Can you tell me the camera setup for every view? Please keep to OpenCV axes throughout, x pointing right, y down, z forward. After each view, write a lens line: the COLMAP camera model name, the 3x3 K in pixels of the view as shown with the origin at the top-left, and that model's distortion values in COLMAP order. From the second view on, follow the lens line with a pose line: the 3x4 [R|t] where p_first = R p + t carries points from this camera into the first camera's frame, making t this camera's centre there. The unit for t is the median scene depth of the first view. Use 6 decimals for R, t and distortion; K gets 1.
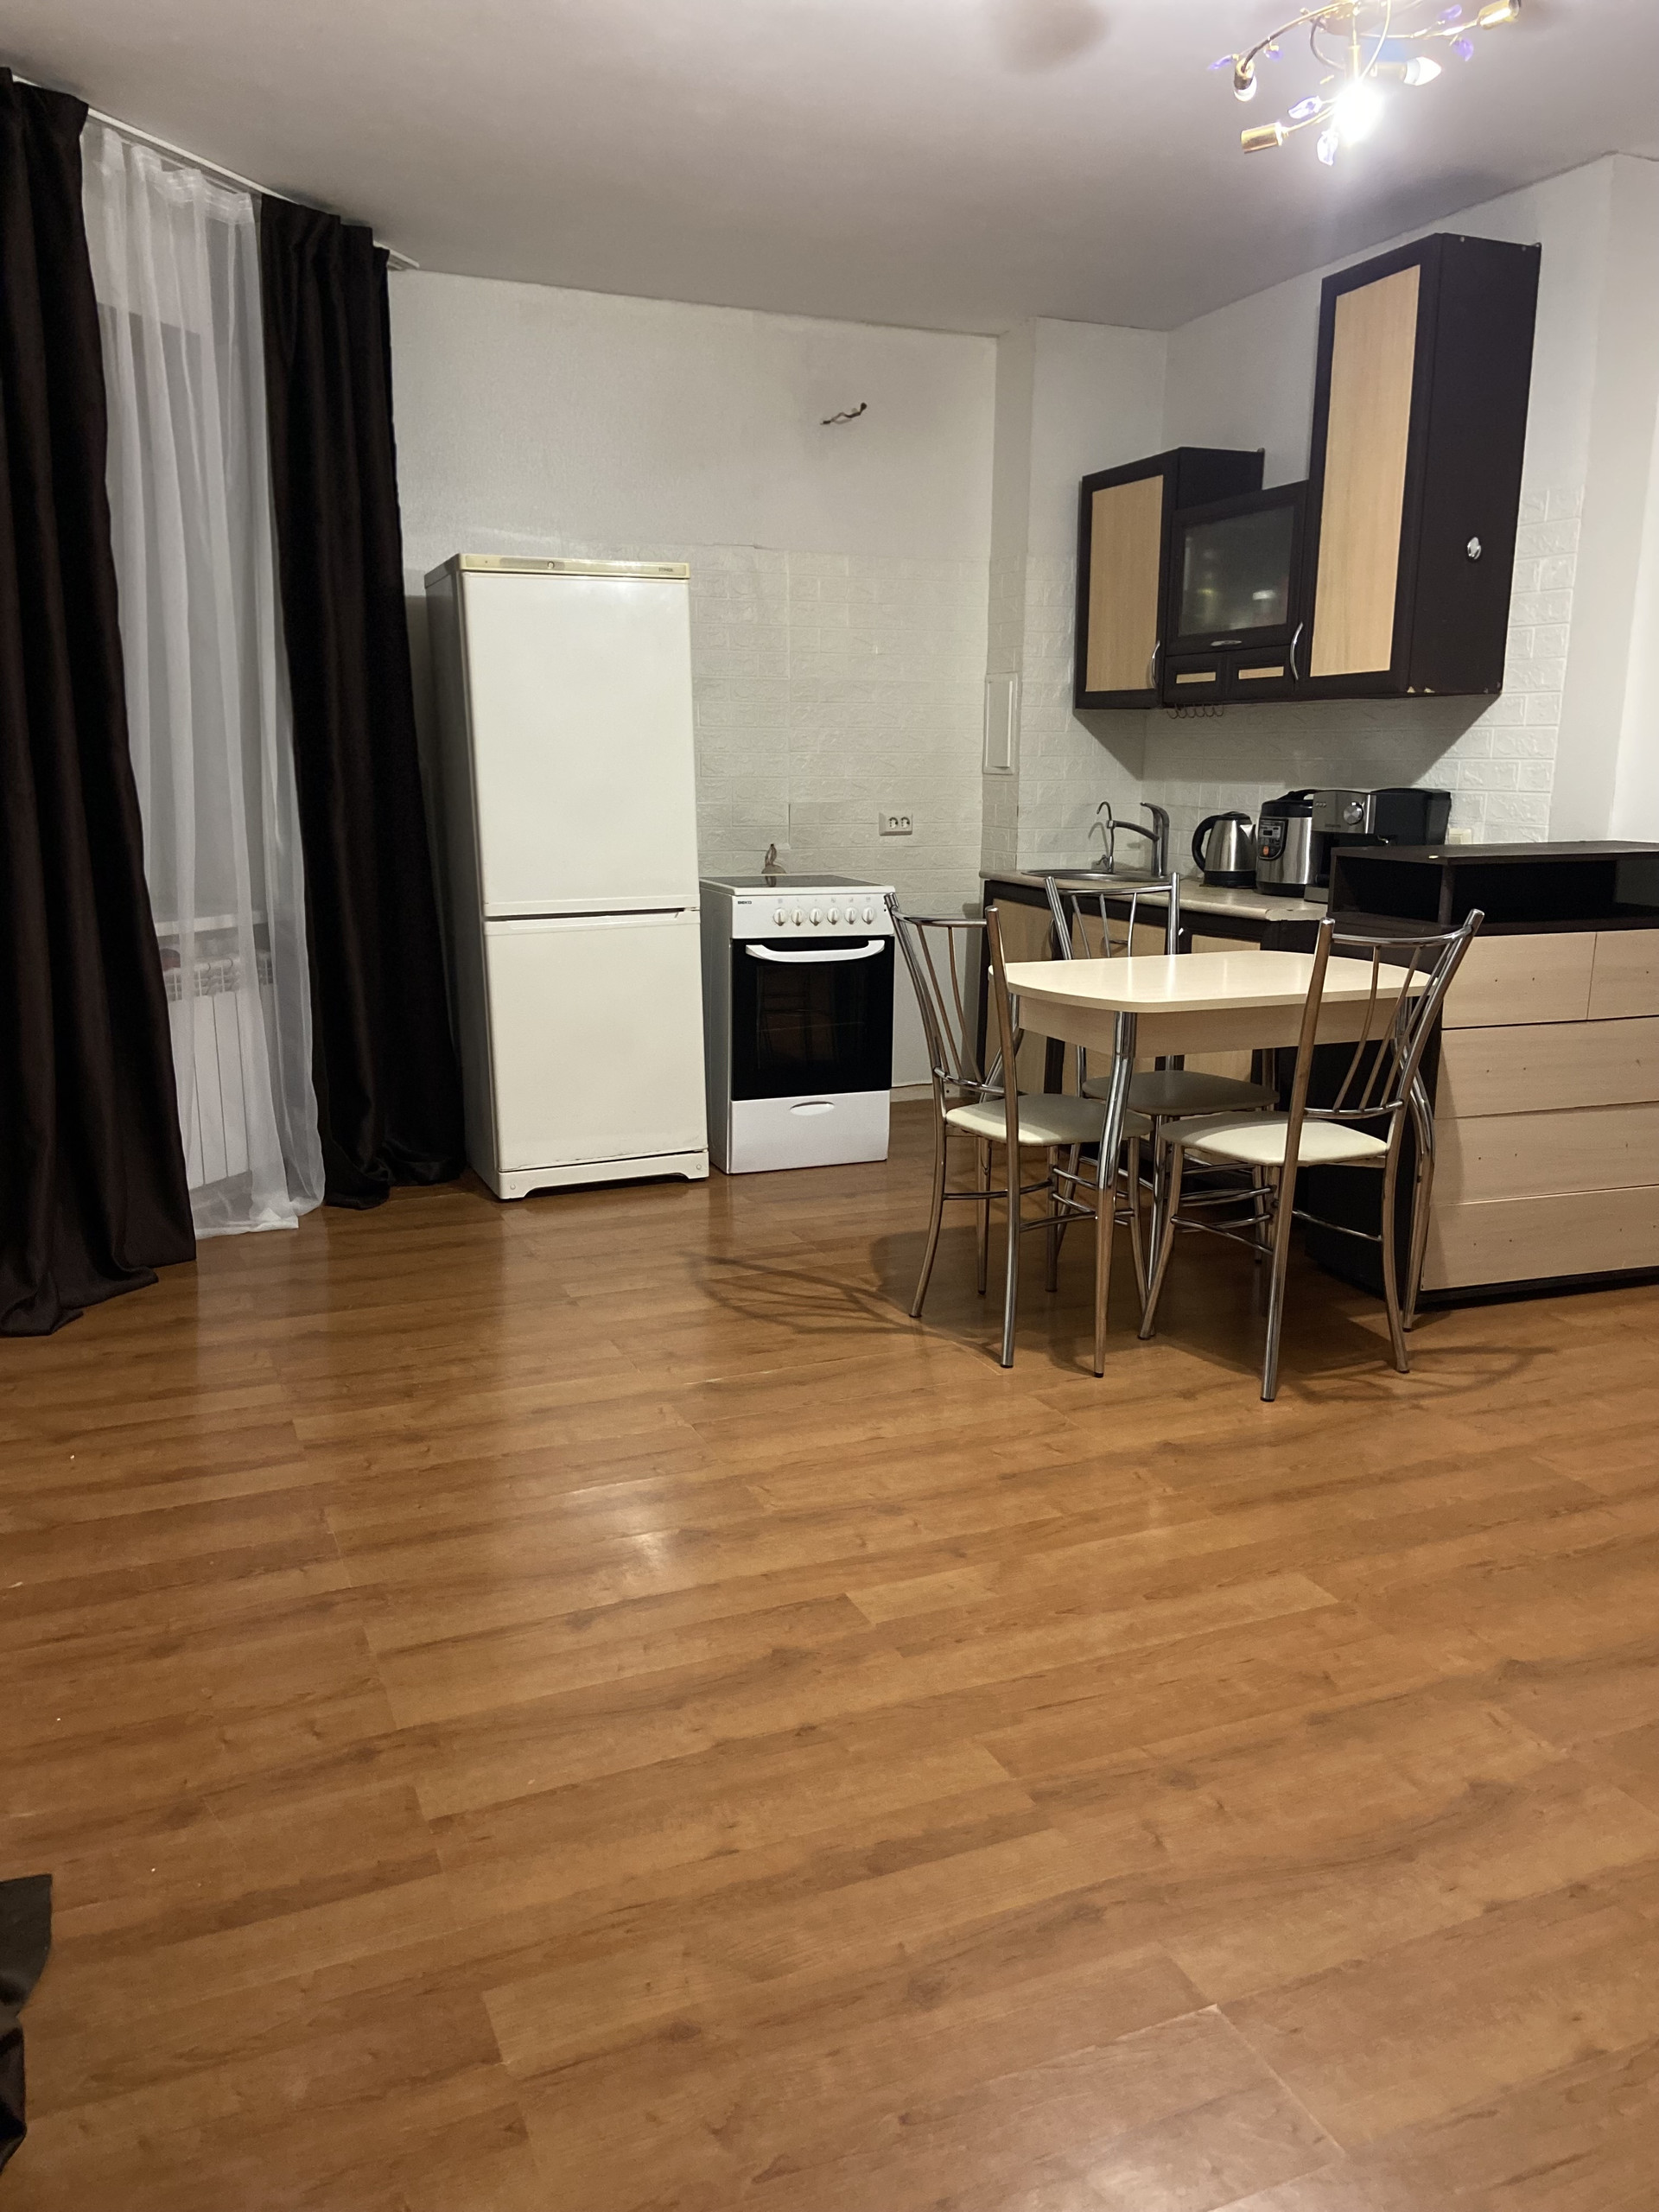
lens RADIAL K [[1656.7, 0, 813.2], [0, 1656.7, 1103.5], [0, 0, 1]] dist [0.104965, -0.141182]
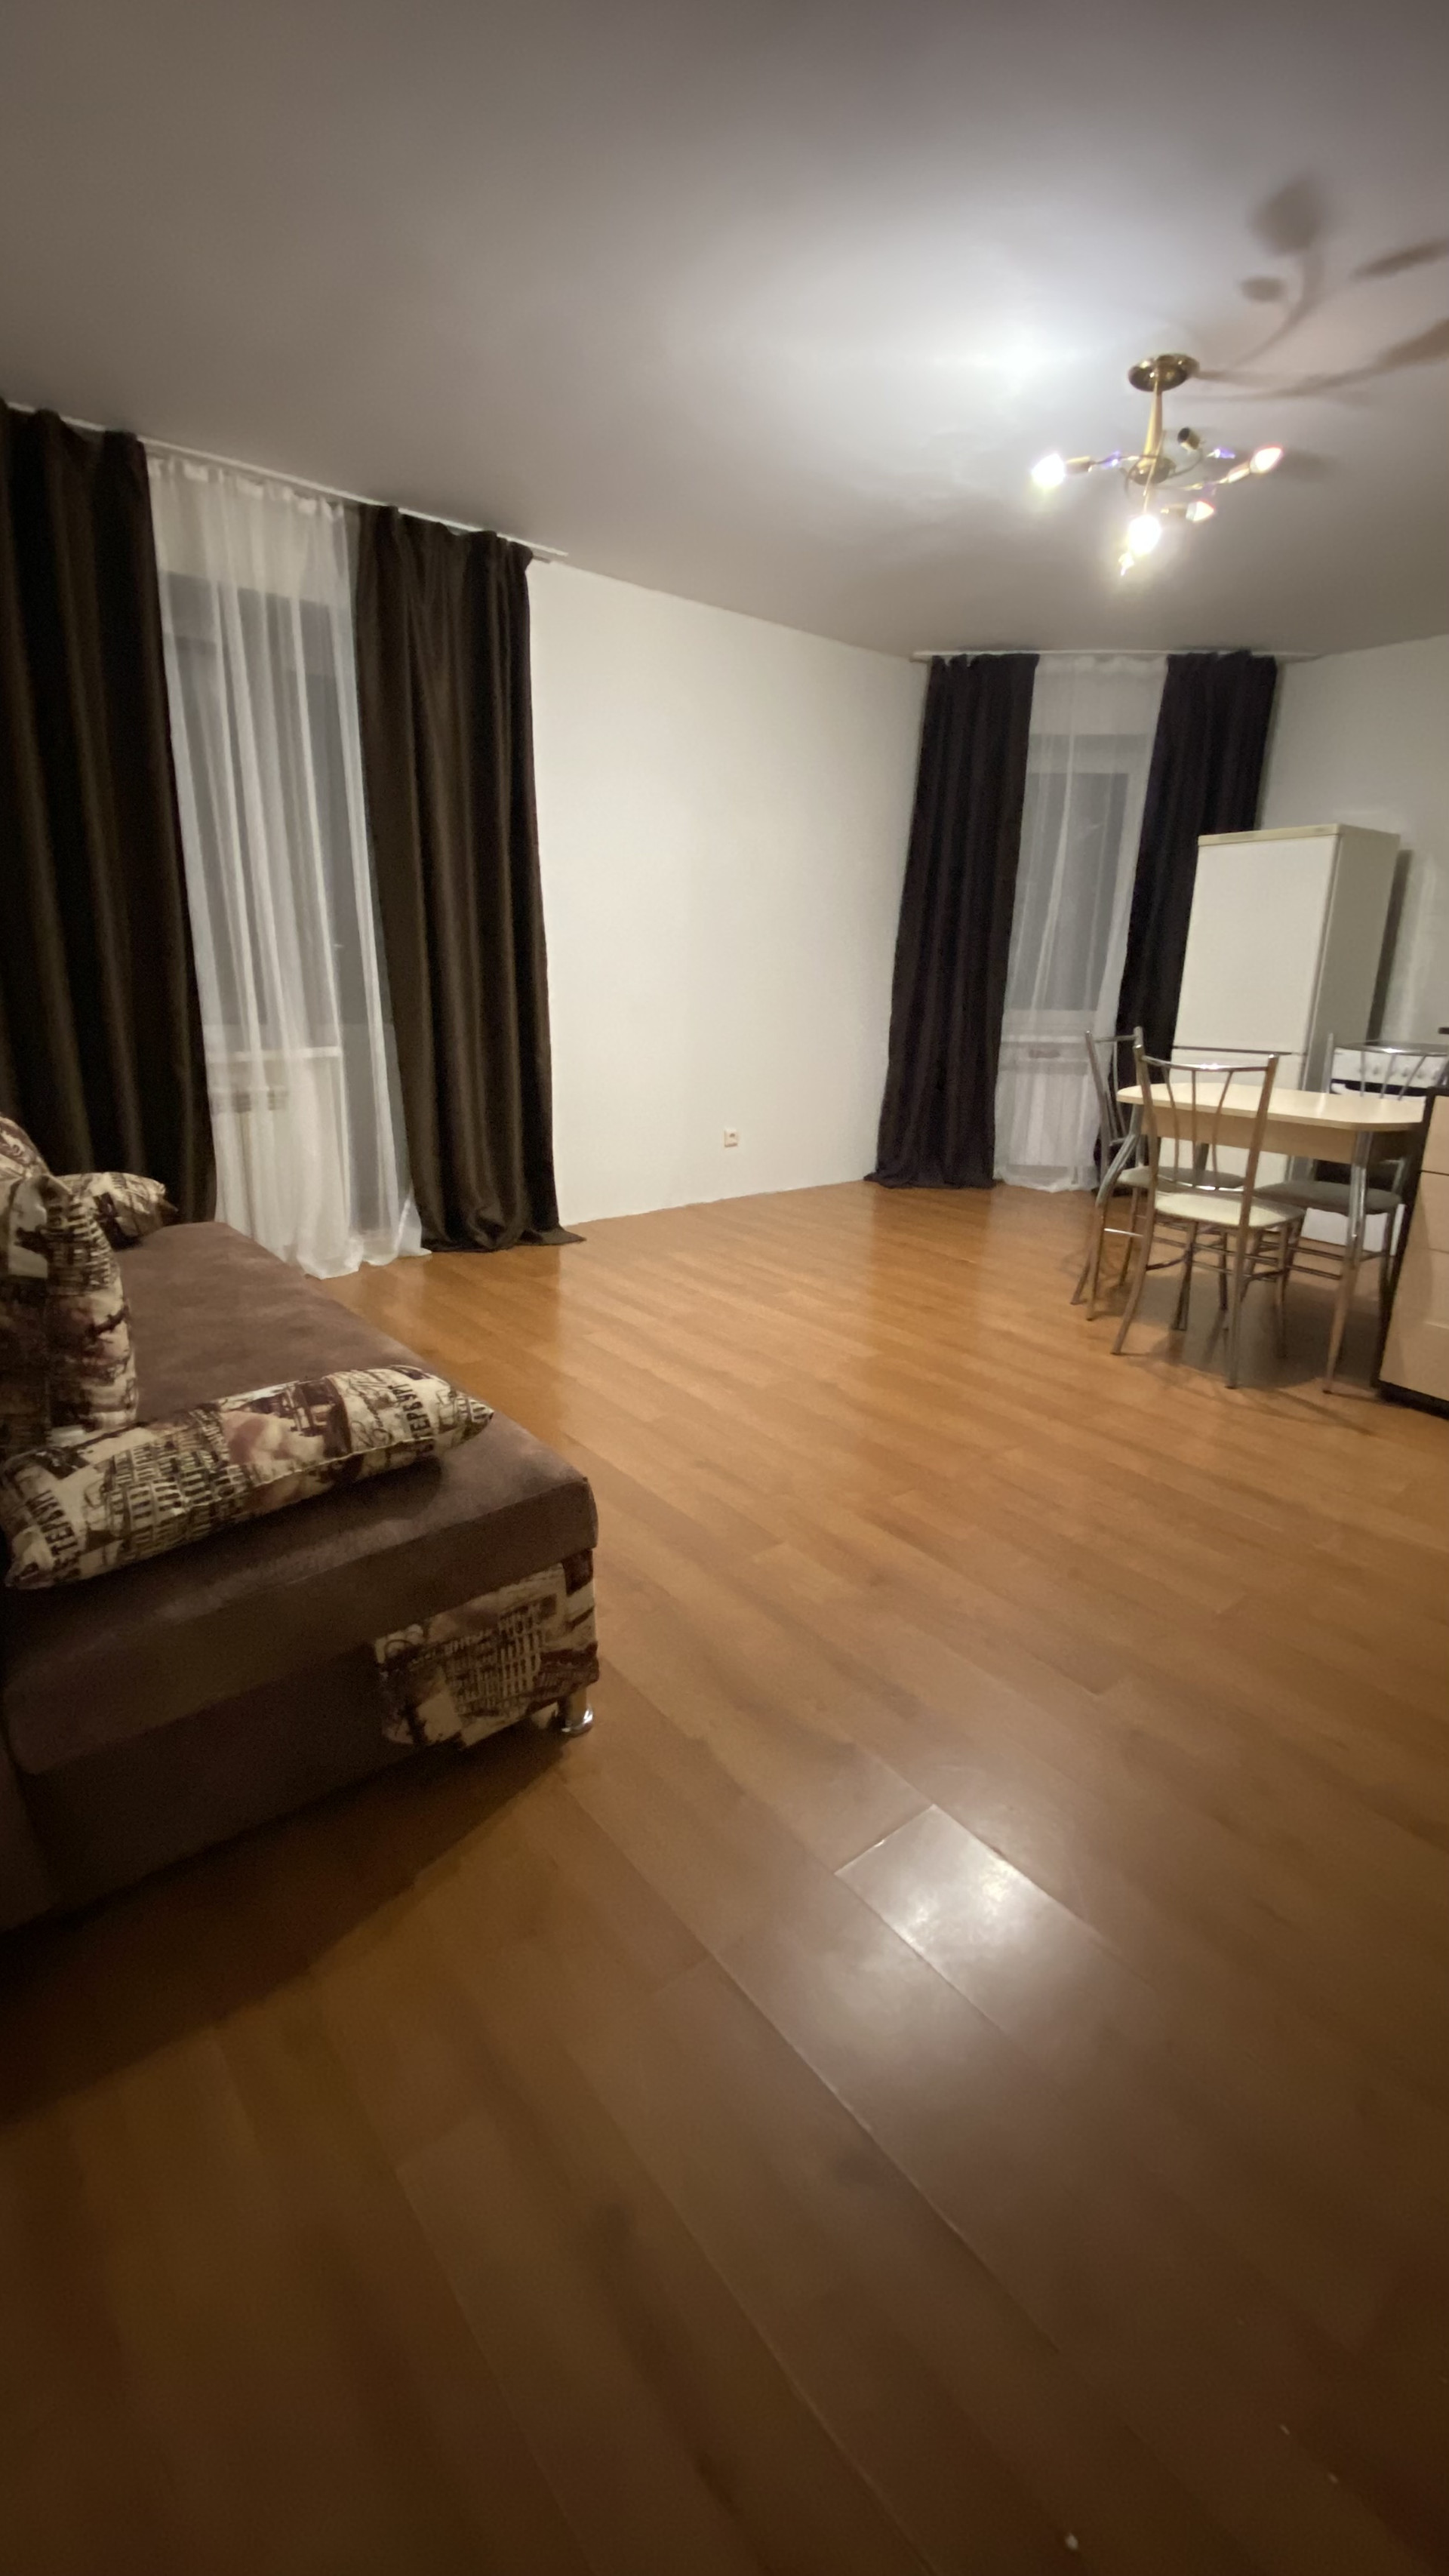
lens RADIAL K [[1116.0, 0, 724.5], [0, 1116.0, 1288.0], [0, 0, 1]] dist [0.000144, -0.000094]
pose [[0.253979, 0.273567, -0.927715, 1.081220], [-0.216650, 0.950885, 0.221088, -0.034825], [0.942633, 0.144838, 0.300773, 0.299675]]
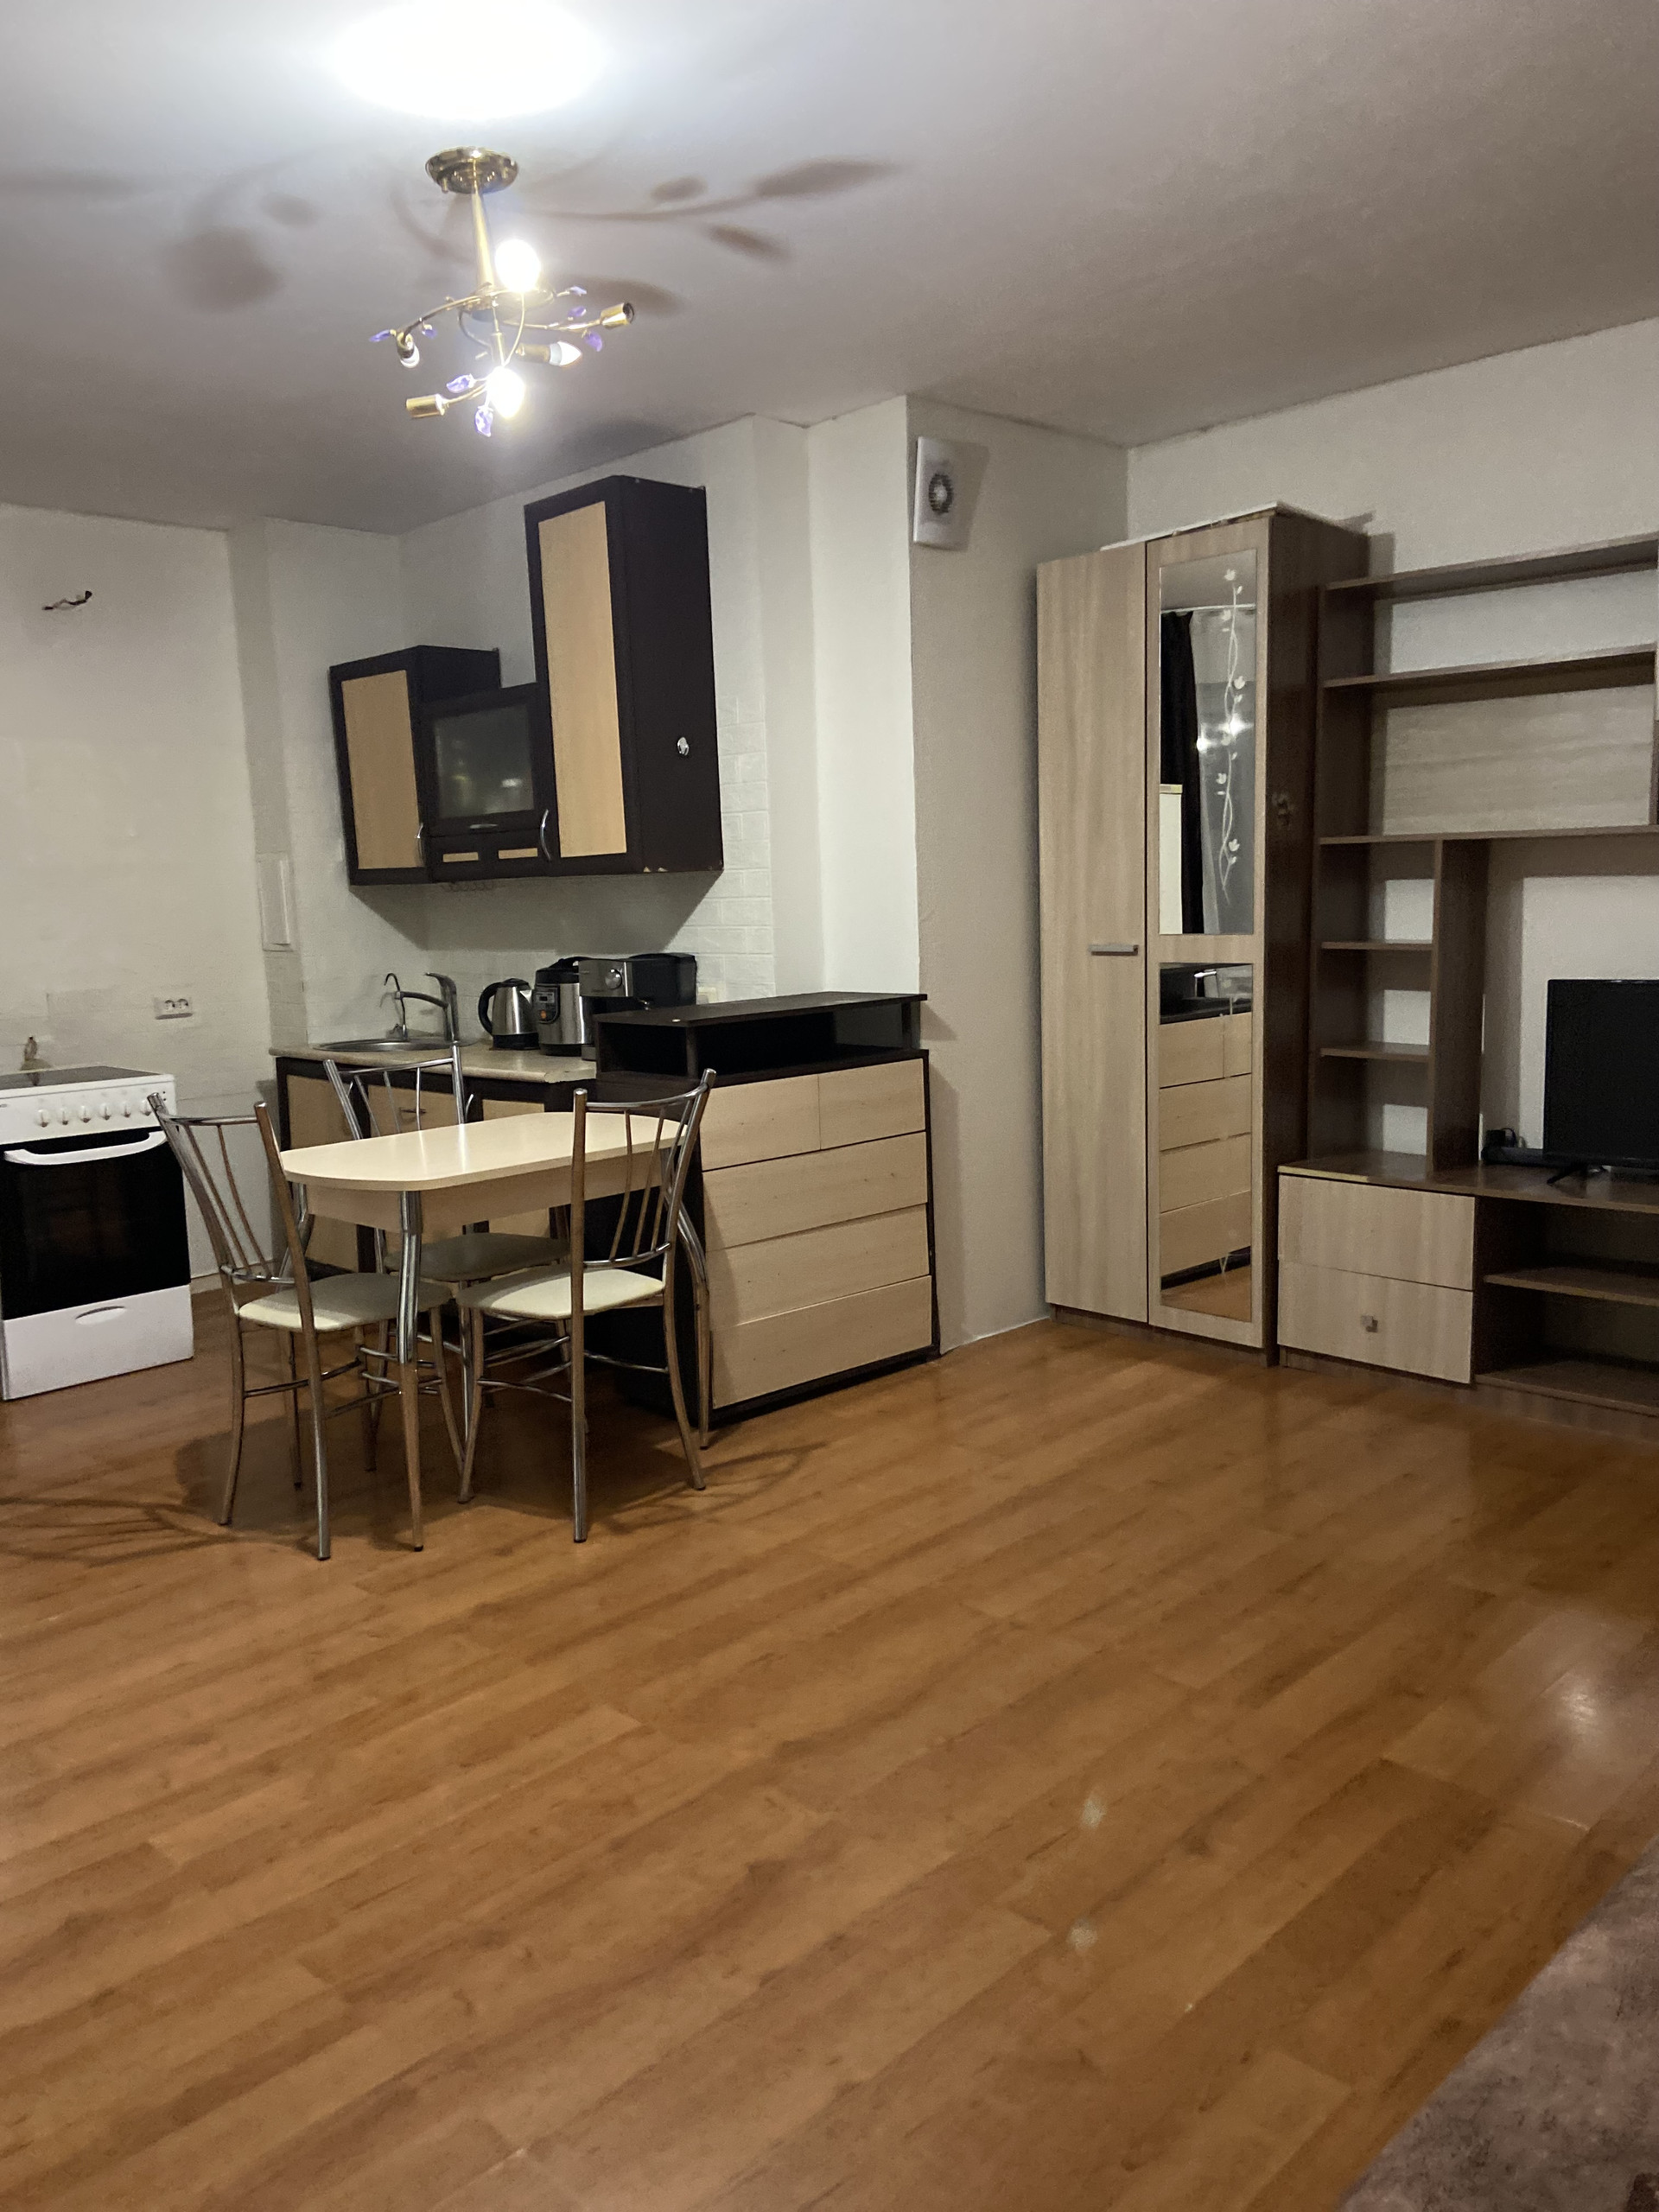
lens RADIAL K [[1656.7, 0, 813.2], [0, 1656.7, 1103.5], [0, 0, 1]] dist [0.104965, -0.141182]
pose [[0.921757, -0.089795, 0.377229, 0.031770], [0.120444, 0.991000, -0.058407, -0.016532], [-0.368589, 0.099272, 0.924276, -0.055770]]
